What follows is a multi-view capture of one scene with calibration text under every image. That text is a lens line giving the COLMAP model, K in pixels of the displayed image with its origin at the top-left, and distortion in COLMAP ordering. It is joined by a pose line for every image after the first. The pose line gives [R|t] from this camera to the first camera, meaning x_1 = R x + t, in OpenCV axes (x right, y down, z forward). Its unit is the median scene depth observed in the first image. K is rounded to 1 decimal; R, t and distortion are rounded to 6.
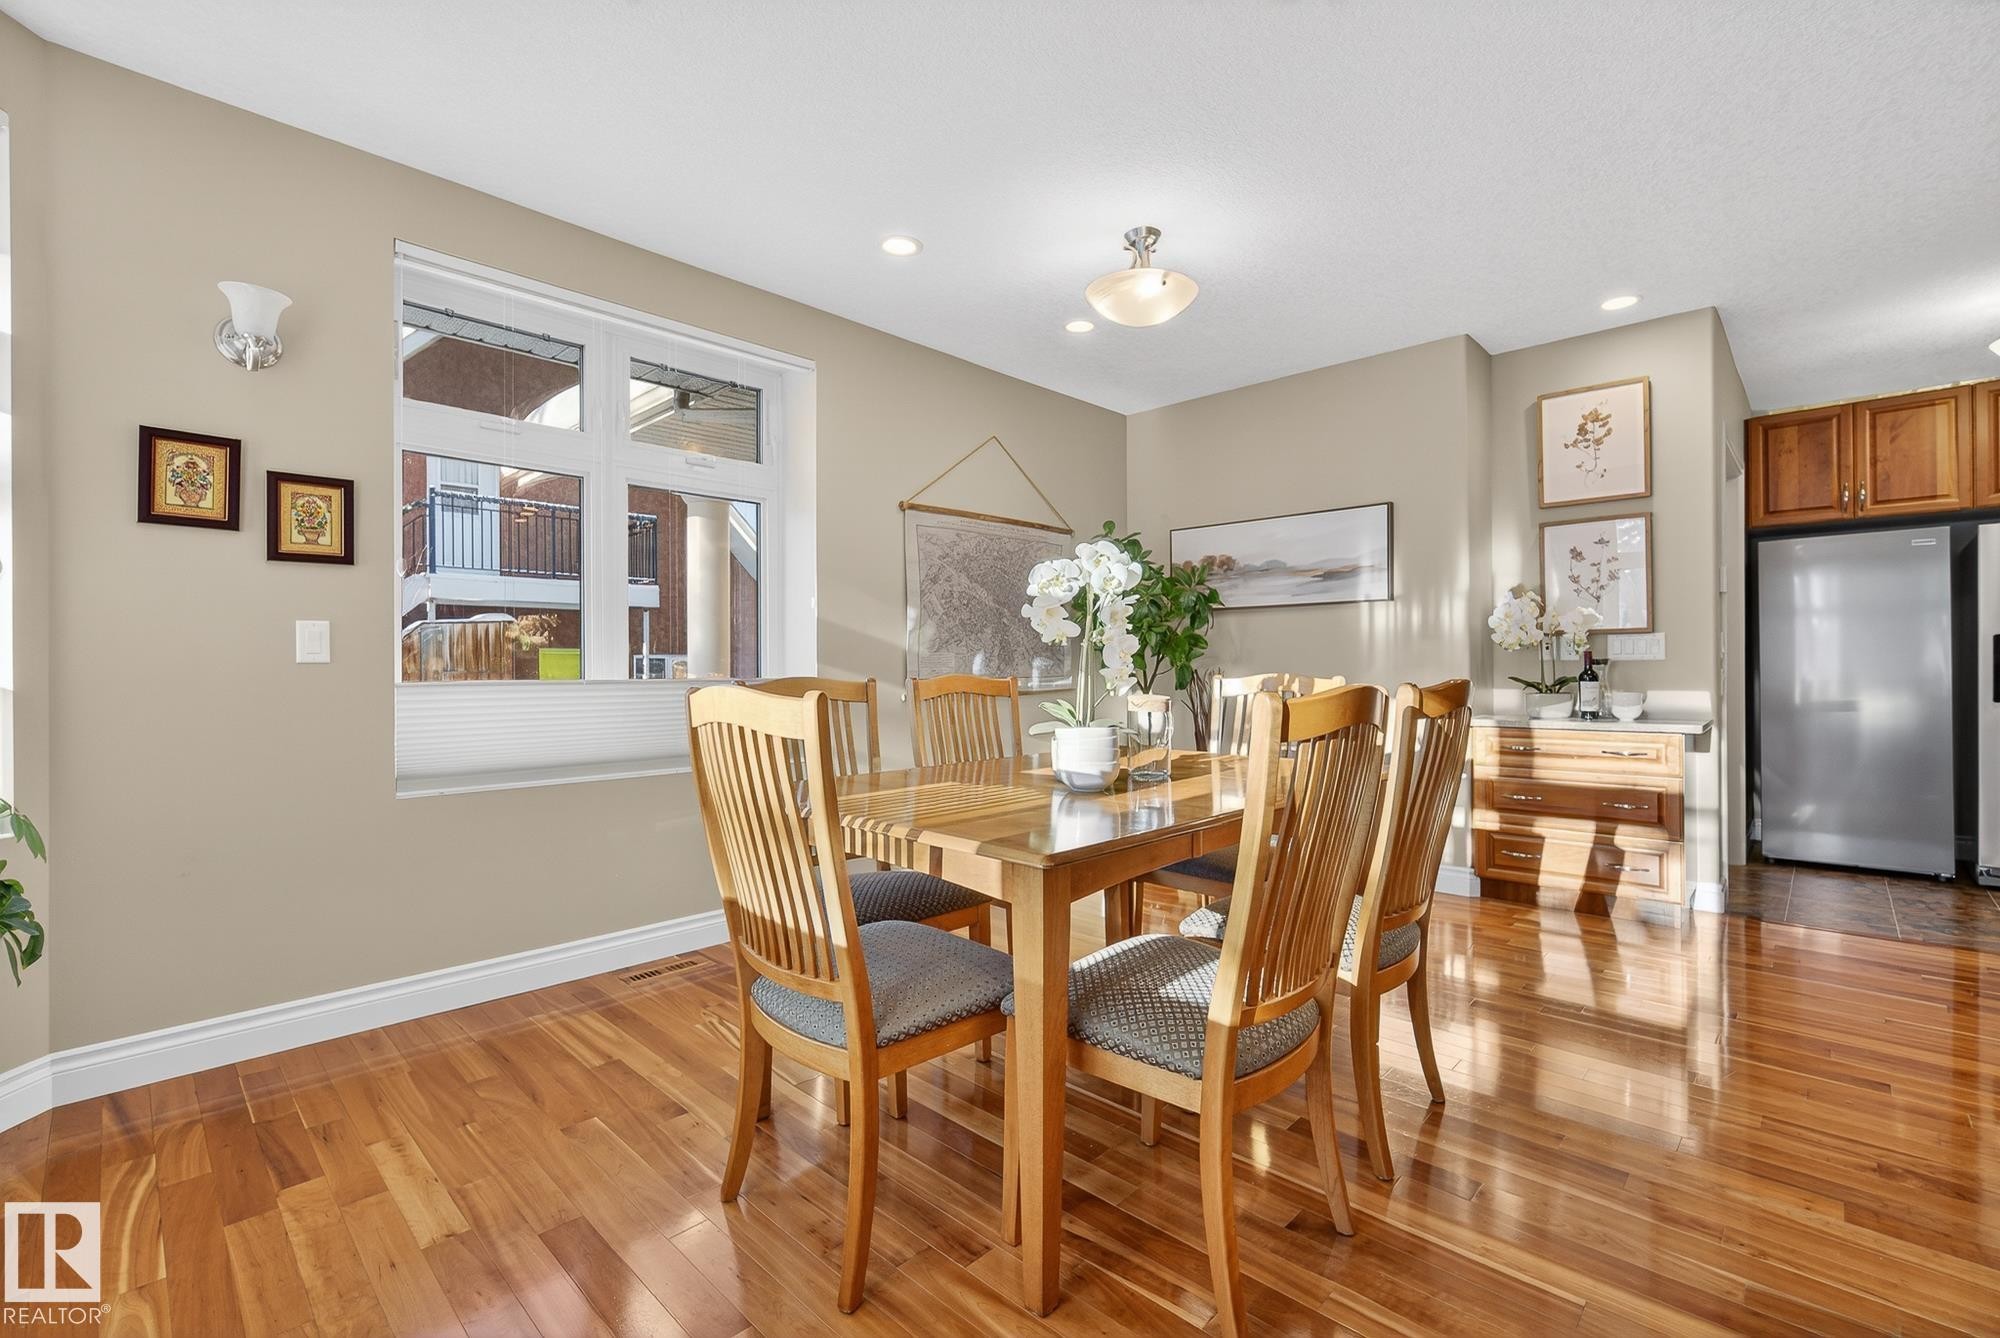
lens RADIAL K [[871.9, 0, 999.8], [0, 871.9, 664.0], [0, 0, 1]] dist [0.001007, 0.000136]
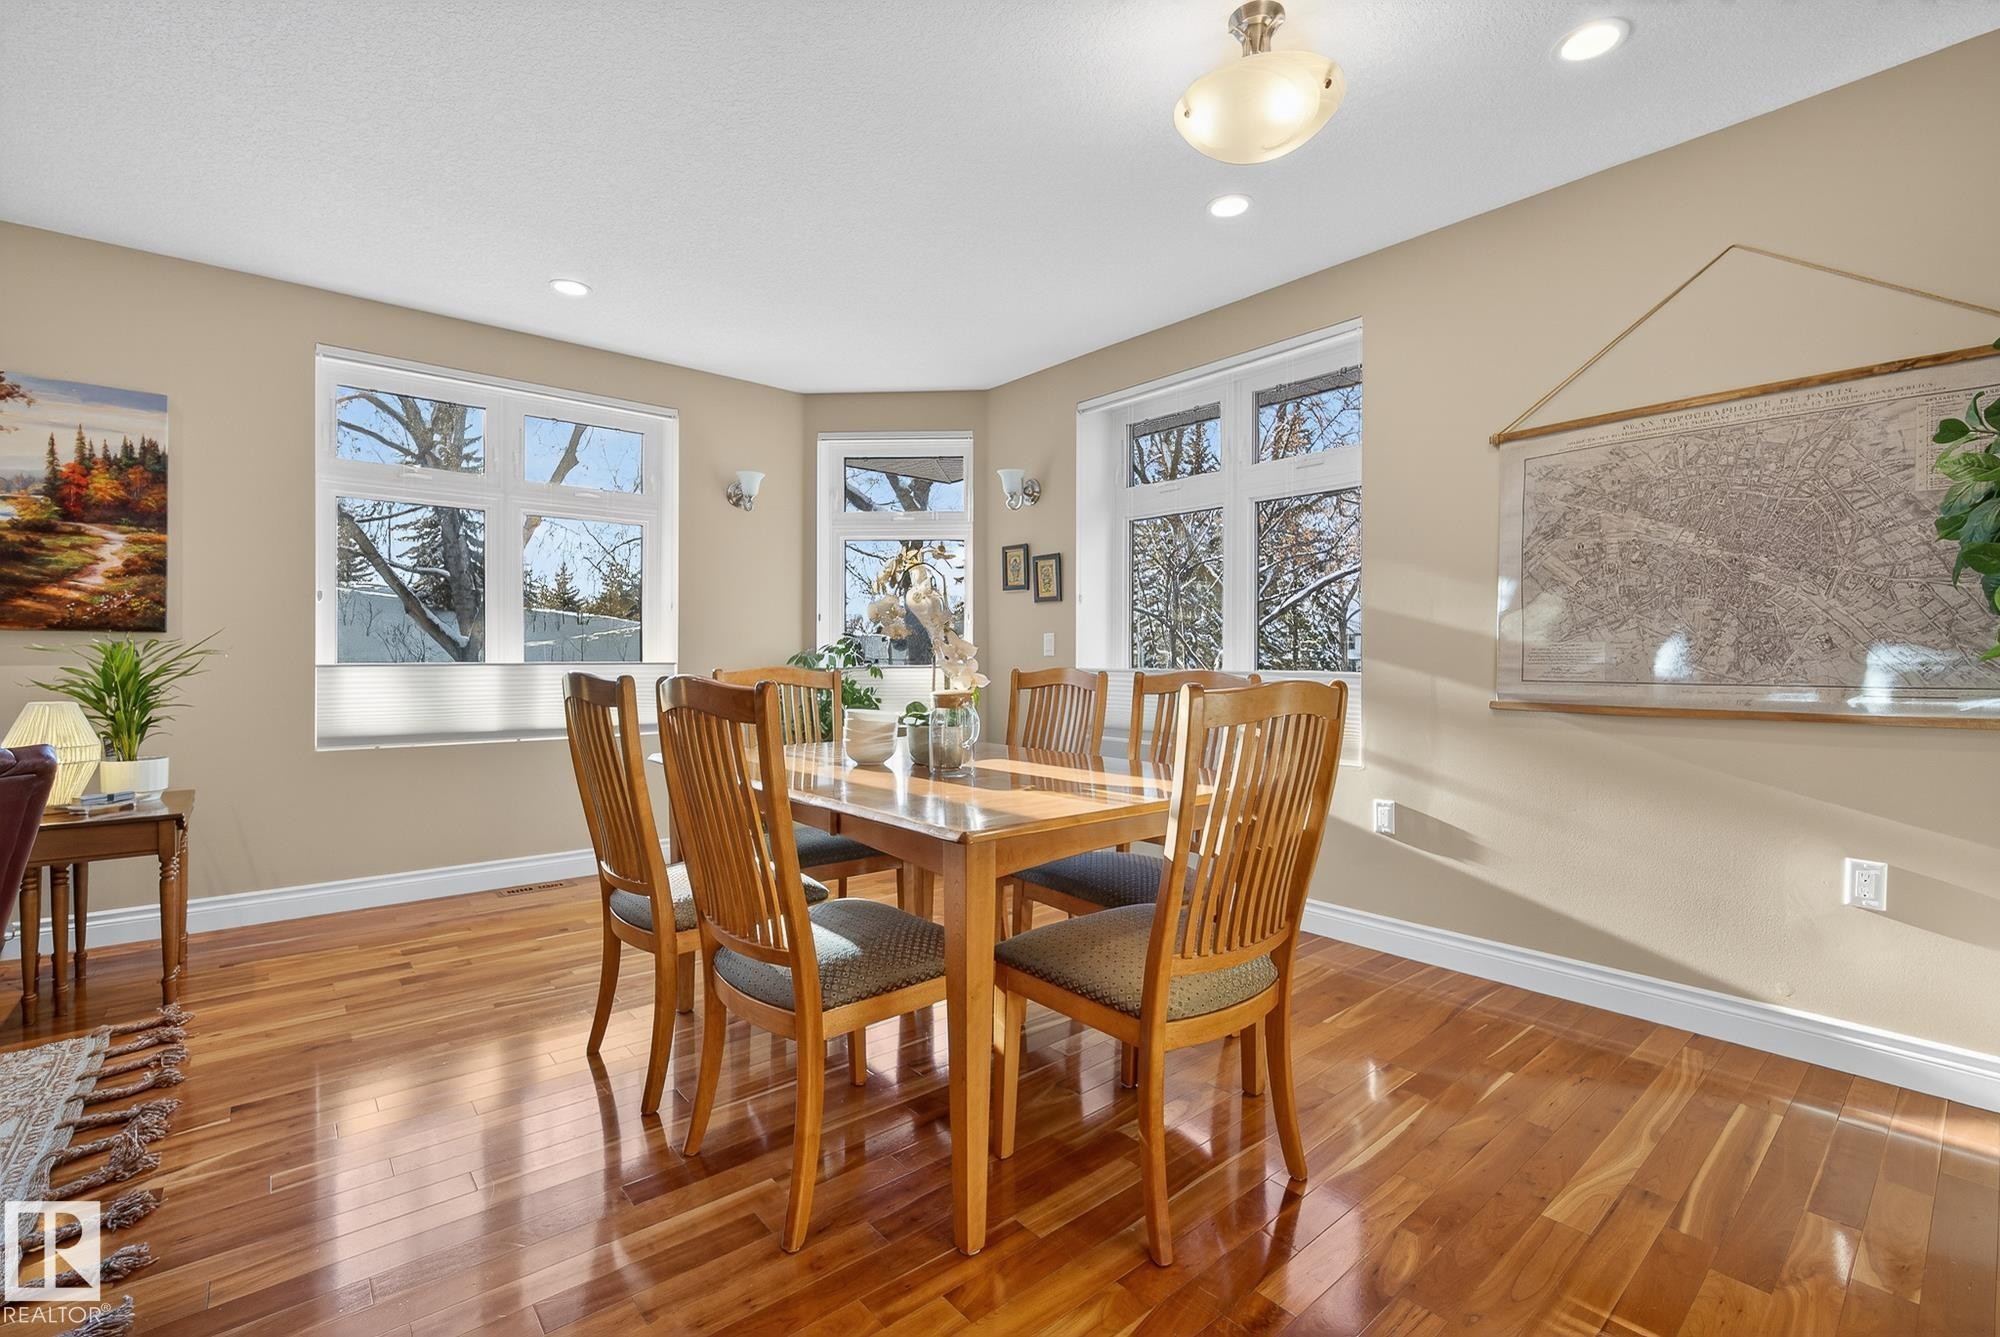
lens RADIAL K [[871.9, 0, 999.7], [0, 871.9, 663.3], [0, 0, 1]] dist [0.001007, 0.000136]
pose [[-0.086012, 0.007364, -0.996267, 0.640856], [-0.002504, 0.999968, 0.007608, -0.000447], [0.996291, 0.003149, -0.085990, 0.641868]]
